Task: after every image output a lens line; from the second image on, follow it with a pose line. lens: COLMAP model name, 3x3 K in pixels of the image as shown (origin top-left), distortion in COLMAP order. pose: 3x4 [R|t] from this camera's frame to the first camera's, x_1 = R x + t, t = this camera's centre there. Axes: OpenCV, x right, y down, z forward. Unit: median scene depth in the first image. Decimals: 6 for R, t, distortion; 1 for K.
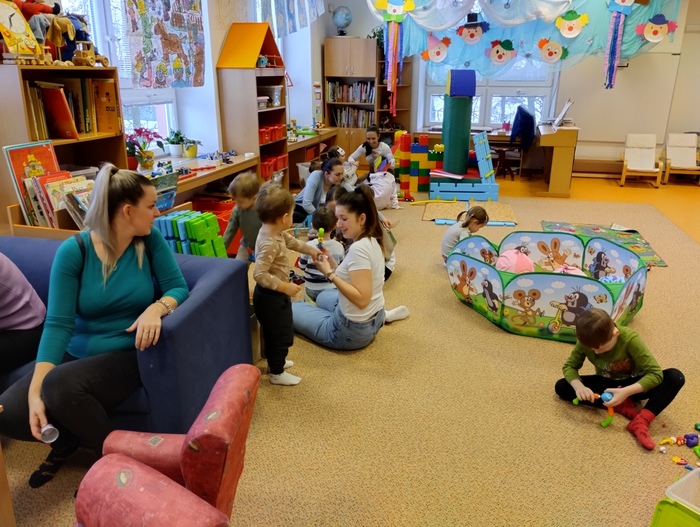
lens RADIAL K [[572.2, 0, 350.0], [0, 572.2, 263.5], [0, 0, 1]] dist [0.062454, -0.070319]
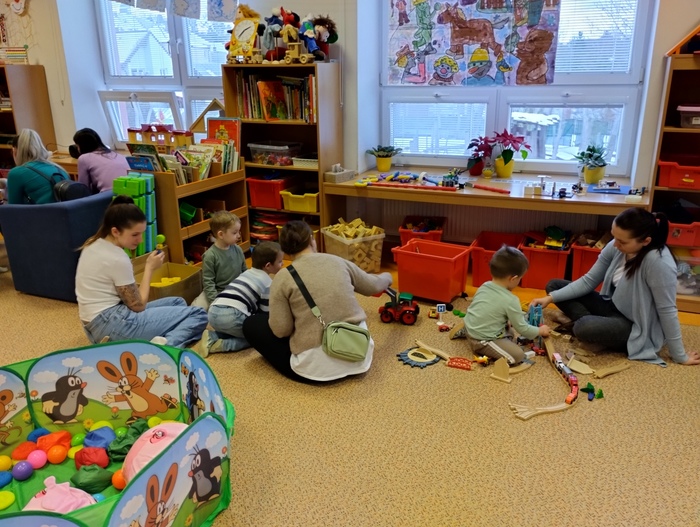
lens RADIAL K [[577.6, 0, 350.0], [0, 577.6, 263.5], [0, 0, 1]] dist [0.069680, -0.081638]
pose [[-0.158426, 0.302603, -0.939858, 0.603859], [-0.307559, 0.889397, 0.338200, -0.318568], [0.938247, 0.342642, -0.047835, 1.003043]]
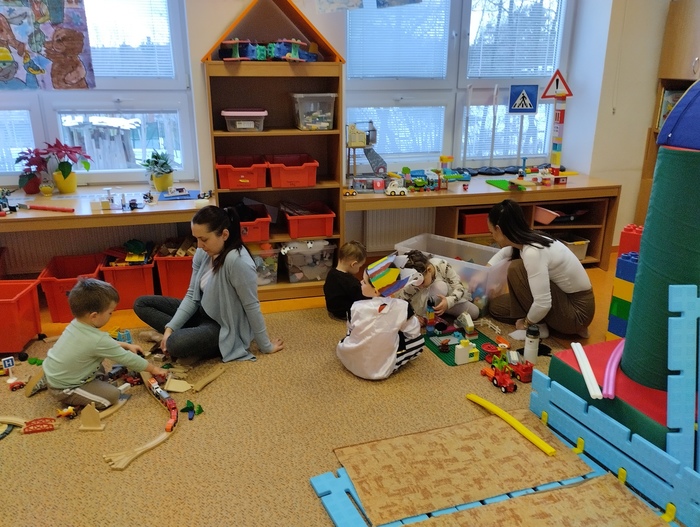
lens RADIAL K [[577.6, 0, 350.0], [0, 577.6, 263.5], [0, 0, 1]] dist [0.069680, -0.081638]
pose [[0.485743, 0.264408, -0.833152, 0.559268], [-0.277907, 0.950411, 0.139596, -0.335048], [0.828747, 0.163731, 0.535136, 1.048944]]
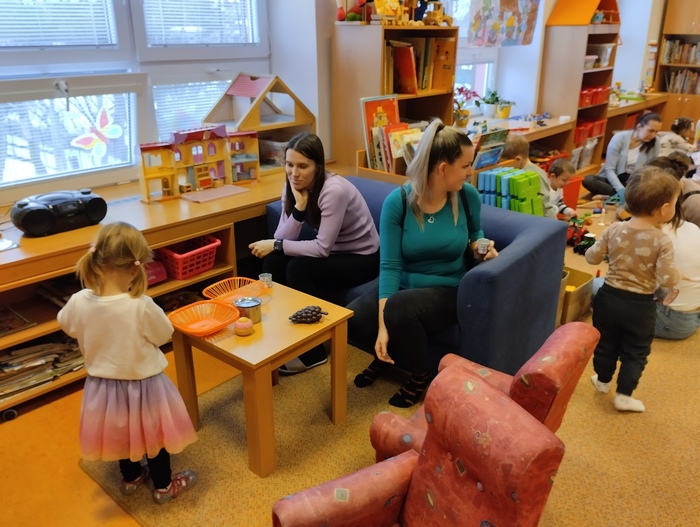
lens RADIAL K [[577.6, 0, 350.0], [0, 577.6, 263.5], [0, 0, 1]] dist [0.069680, -0.081638]
pose [[0.884877, 0.165927, -0.435271, -0.037041], [-0.141098, 0.985985, 0.089018, 0.015282], [0.443941, -0.017354, 0.895888, -0.035395]]
